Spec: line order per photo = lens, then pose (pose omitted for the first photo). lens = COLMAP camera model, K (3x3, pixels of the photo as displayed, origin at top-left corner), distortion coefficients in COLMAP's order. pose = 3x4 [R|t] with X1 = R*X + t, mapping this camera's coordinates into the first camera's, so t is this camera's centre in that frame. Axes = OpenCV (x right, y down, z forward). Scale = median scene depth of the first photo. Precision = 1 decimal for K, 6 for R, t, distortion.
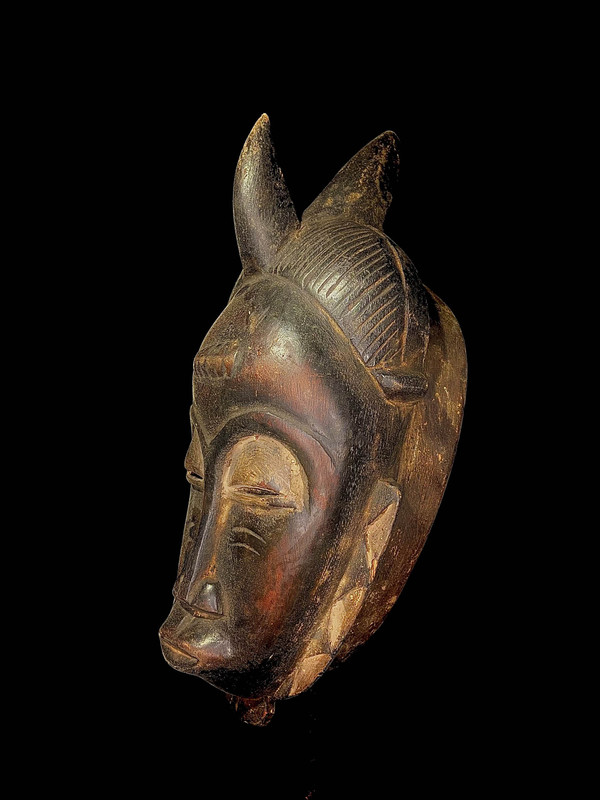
lens RADIAL K [[613.2, 0, 307.6], [0, 613.2, 401.6], [0, 0, 1]] dist [-0.003166, -0.018972]
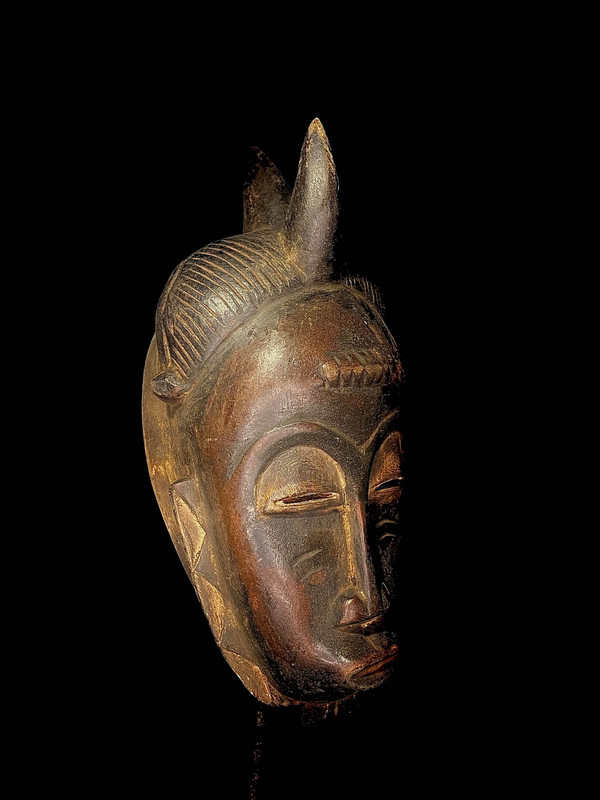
lens RADIAL K [[613.2, 0, 299.8], [0, 613.2, 401.3], [0, 0, 1]] dist [-0.003166, -0.018972]
pose [[0.092680, -0.098090, 0.990853, -1.194897], [0.067306, 0.993477, 0.092054, -0.117331], [-0.993418, 0.058159, 0.098678, 1.037945]]
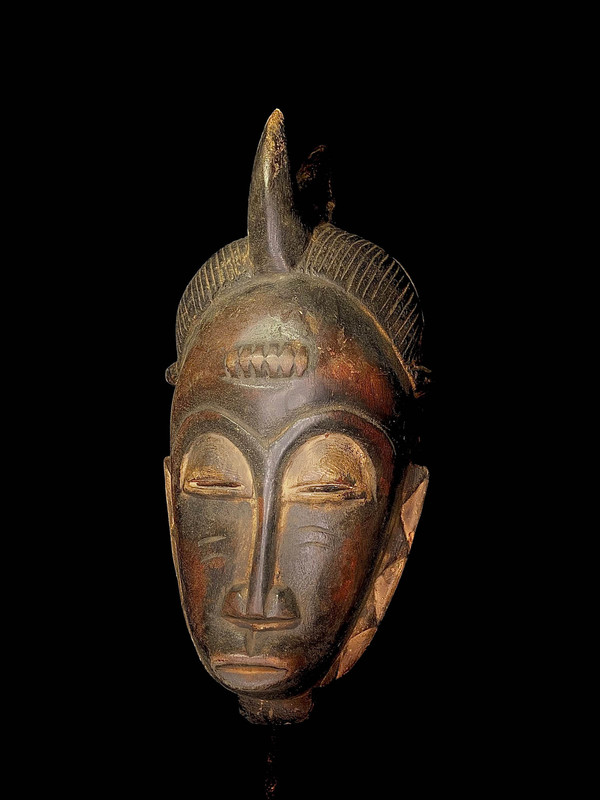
lens RADIAL K [[613.2, 0, 297.7], [0, 613.2, 399.7], [0, 0, 1]] dist [-0.003166, -0.018972]
pose [[0.774176, -0.052665, 0.630776, -0.752067], [0.043558, 0.998603, 0.029915, -0.034122], [-0.631470, 0.004315, 0.775388, 0.235242]]
